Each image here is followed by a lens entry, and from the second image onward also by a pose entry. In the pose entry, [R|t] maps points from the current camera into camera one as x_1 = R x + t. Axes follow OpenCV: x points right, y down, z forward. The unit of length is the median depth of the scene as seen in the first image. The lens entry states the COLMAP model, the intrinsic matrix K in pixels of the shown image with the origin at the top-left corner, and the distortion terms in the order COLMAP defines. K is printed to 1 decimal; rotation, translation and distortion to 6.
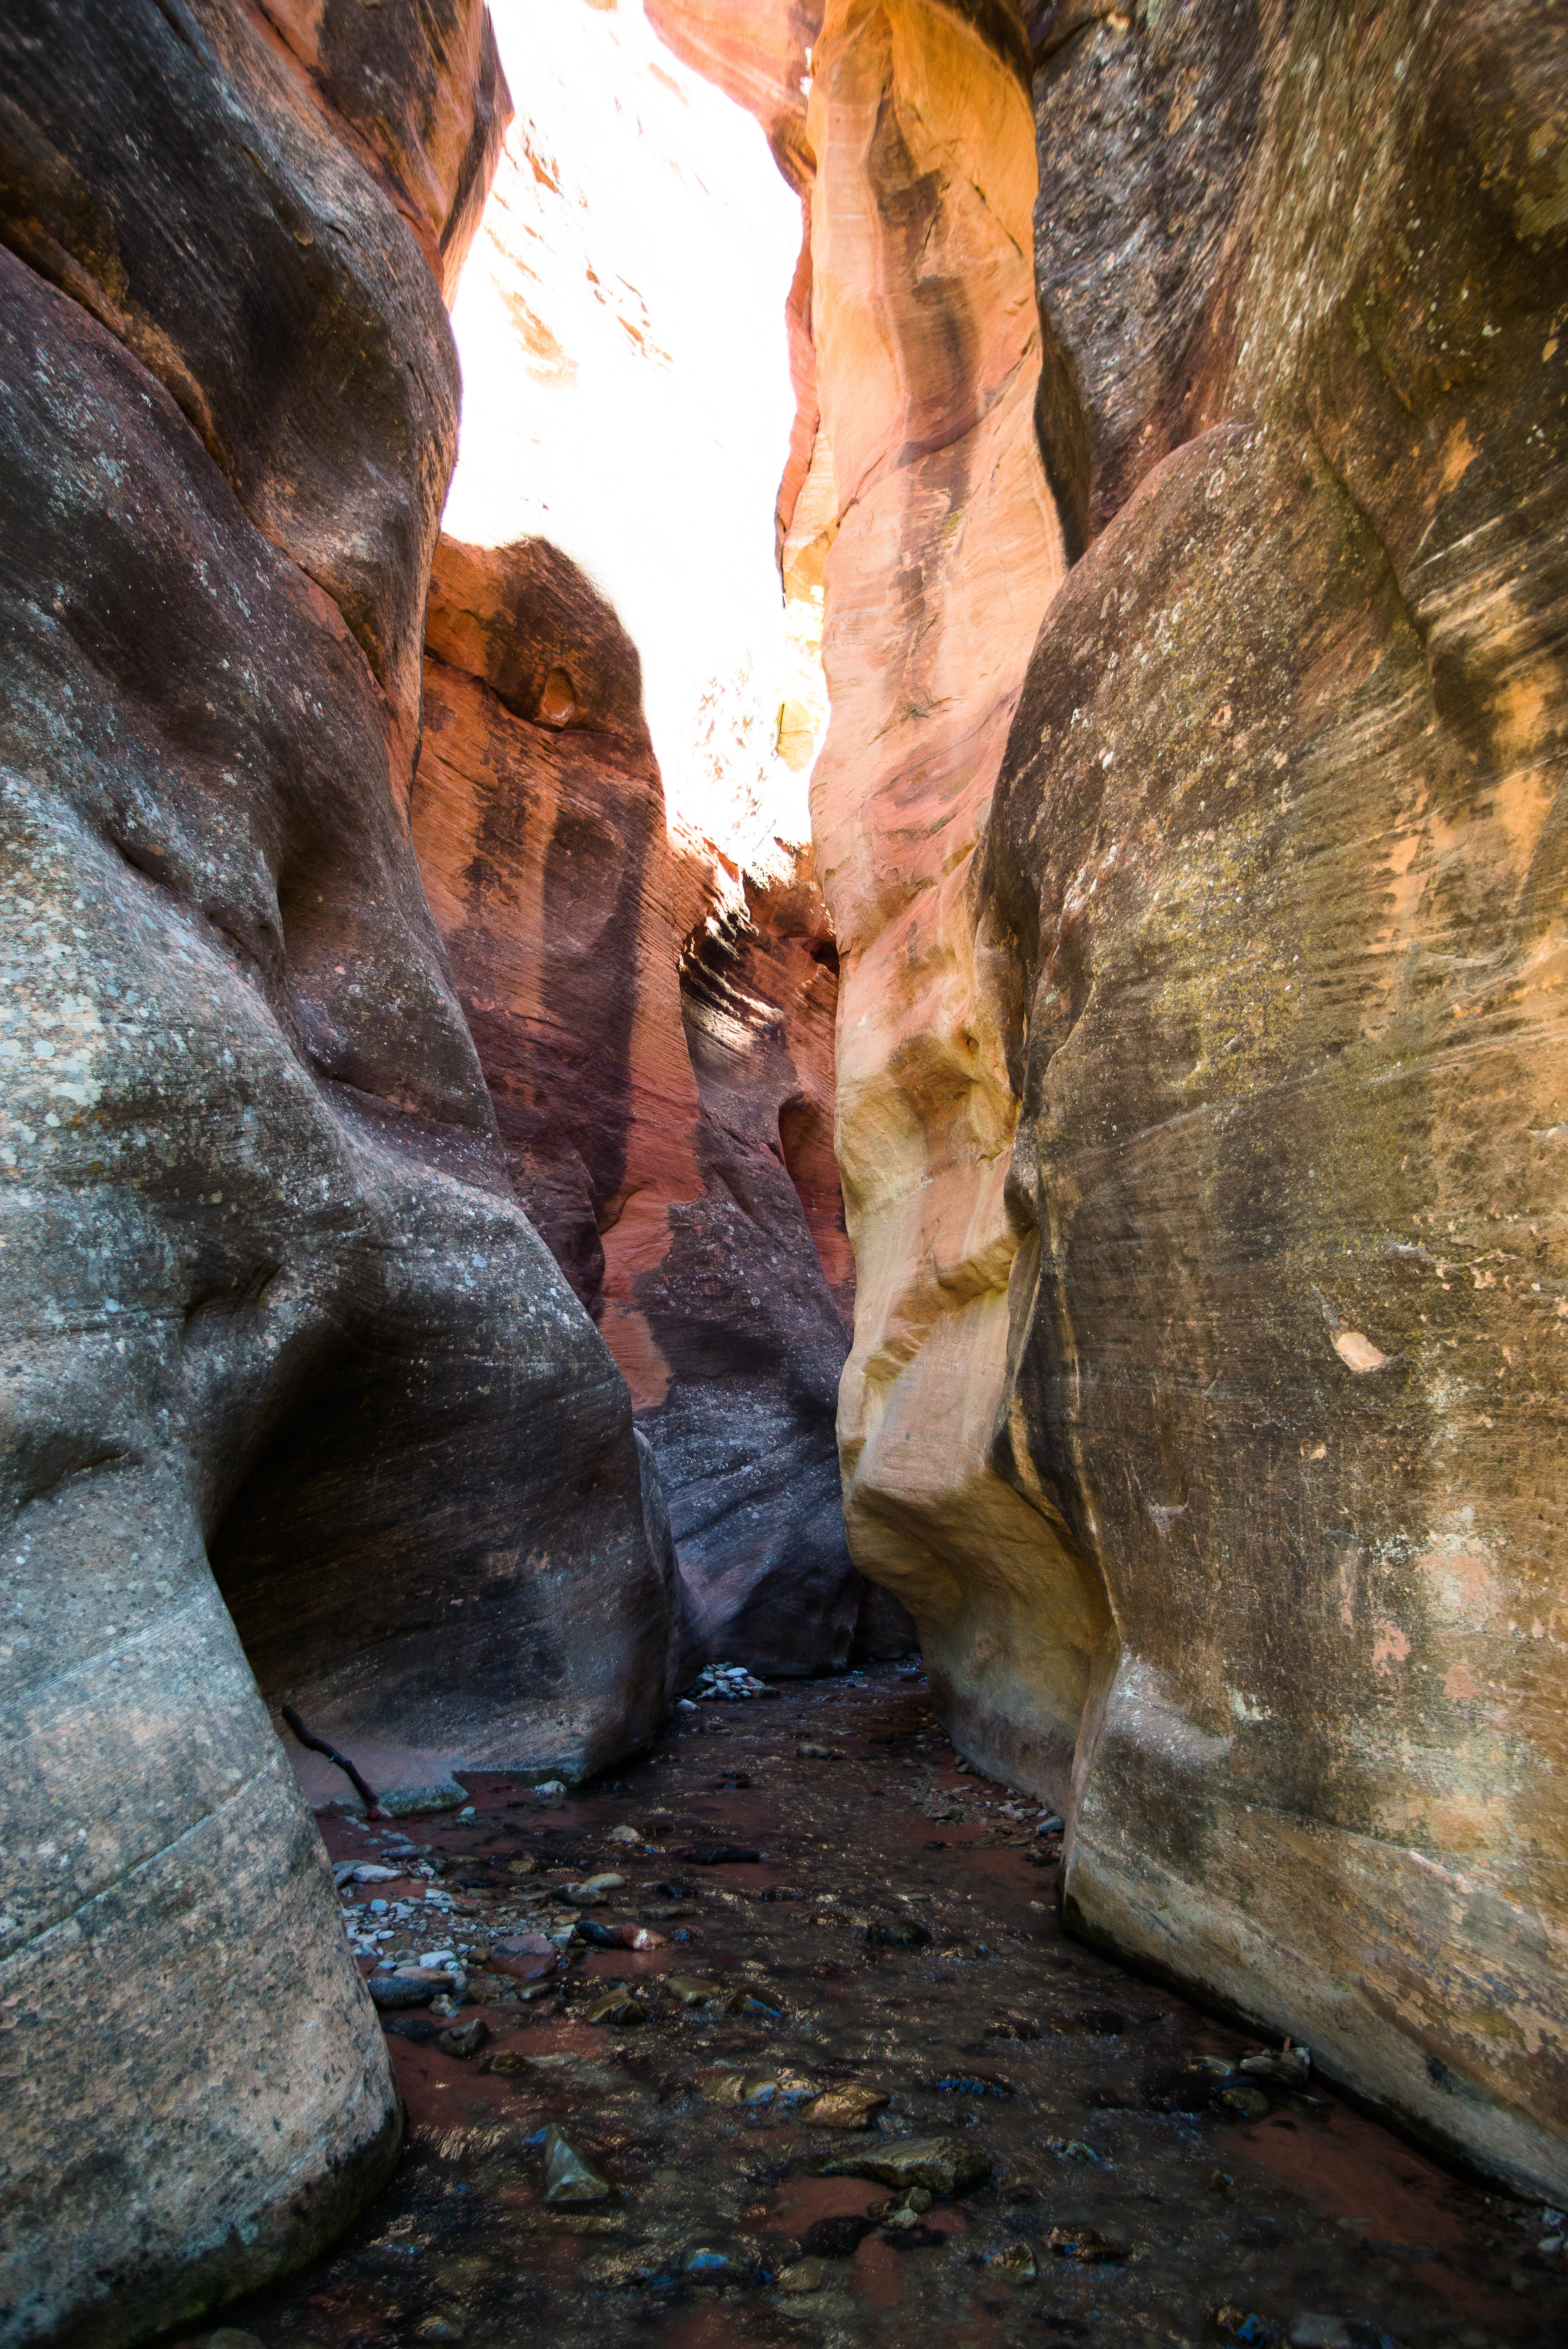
lens RADIAL K [[1488.9, 0, 784.0], [0, 1488.9, 1174.5], [0, 0, 1]] dist [-0.110343, 0.001401]
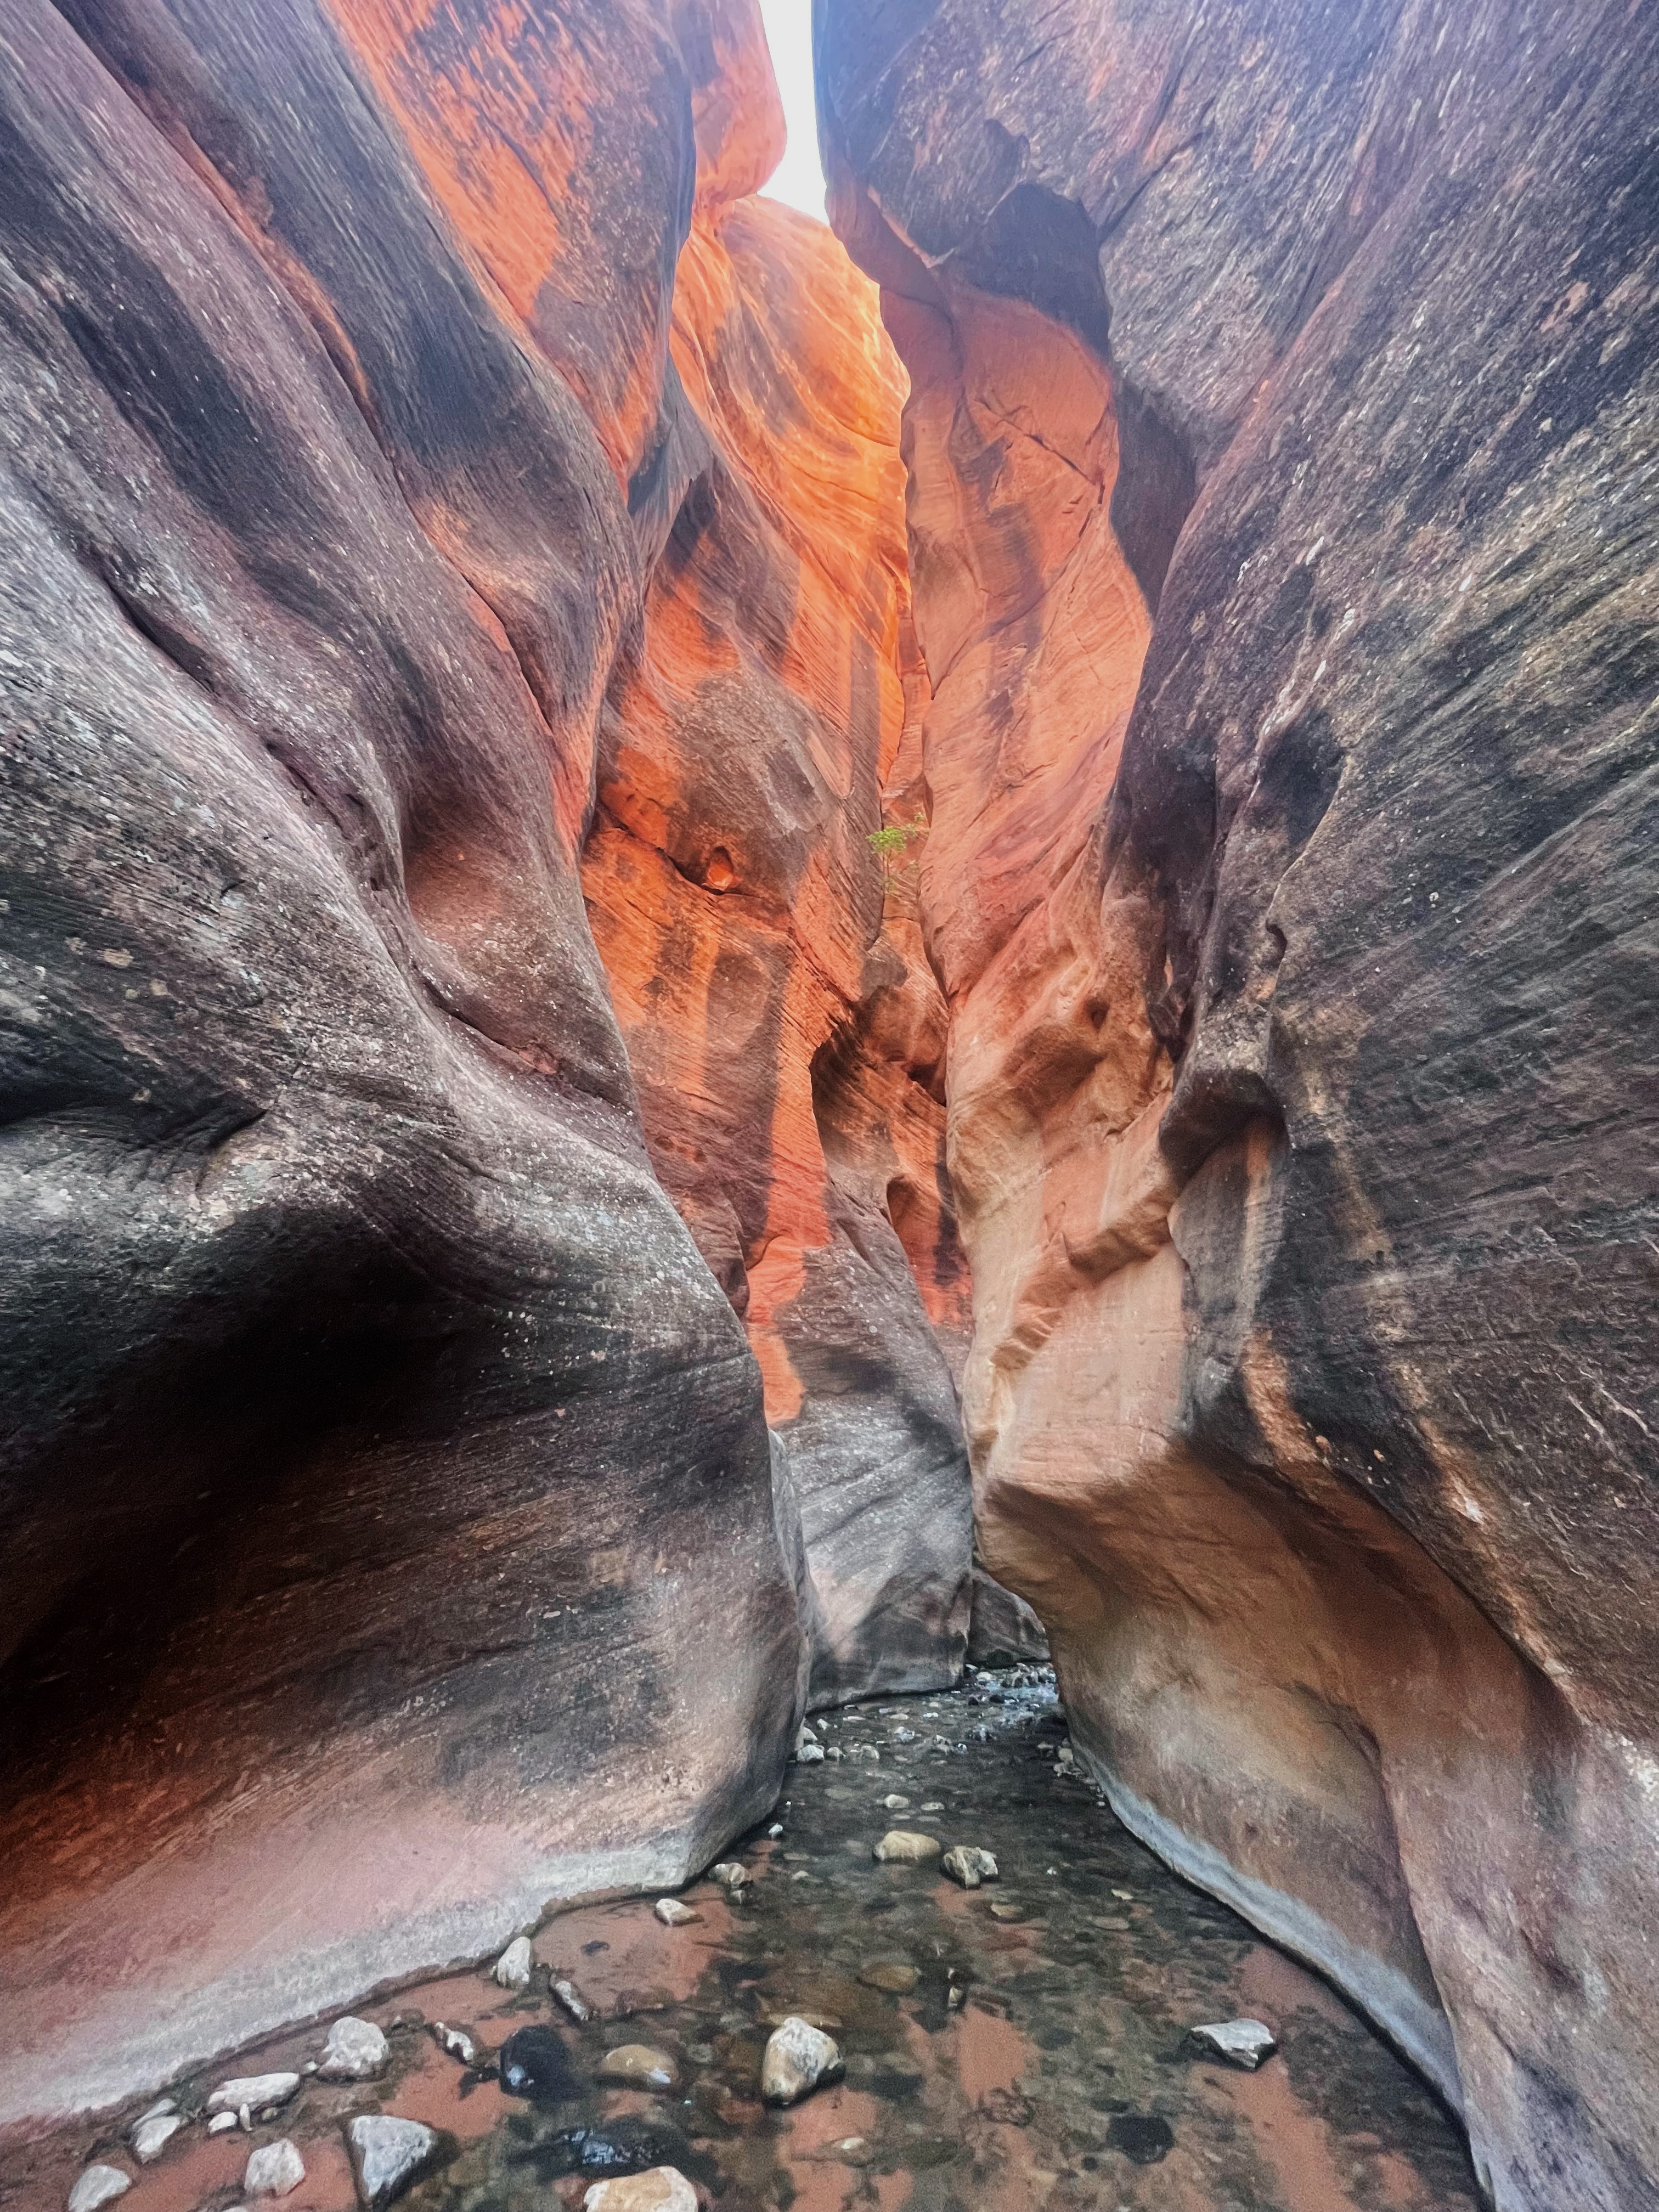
lens RADIAL K [[889.9, 0, 829.5], [0, 889.9, 1106.0], [0, 0, 1]] dist [-0.000918, -0.000488]
pose [[0.998890, -0.014550, -0.044803, -0.029010], [0.004381, 0.975673, -0.219189, 0.097076], [0.046902, 0.218749, 0.974653, 0.367056]]
